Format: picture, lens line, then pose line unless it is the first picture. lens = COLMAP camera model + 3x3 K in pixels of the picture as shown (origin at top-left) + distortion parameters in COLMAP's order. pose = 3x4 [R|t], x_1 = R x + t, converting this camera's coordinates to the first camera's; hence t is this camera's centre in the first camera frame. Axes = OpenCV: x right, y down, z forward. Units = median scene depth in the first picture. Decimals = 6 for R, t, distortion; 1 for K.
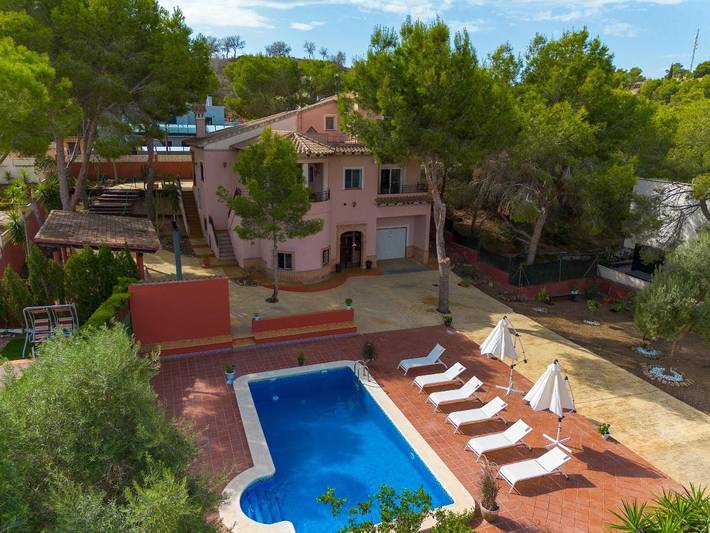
lens RADIAL K [[519.9, 0, 355.0], [0, 519.9, 266.5], [0, 0, 1]] dist [-0.003591, -0.001311]
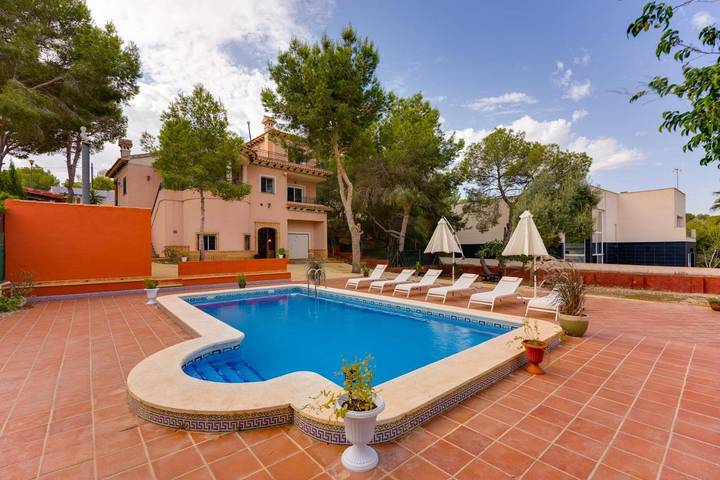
lens RADIAL K [[318.8, 0, 357.3], [0, 318.8, 247.9], [0, 0, 1]] dist [-0.021158, 0.000134]
pose [[0.938177, -0.023747, 0.345339, -0.067921], [0.109464, 0.966800, -0.230900, 0.174123], [-0.328391, 0.254428, 0.909629, 0.277508]]
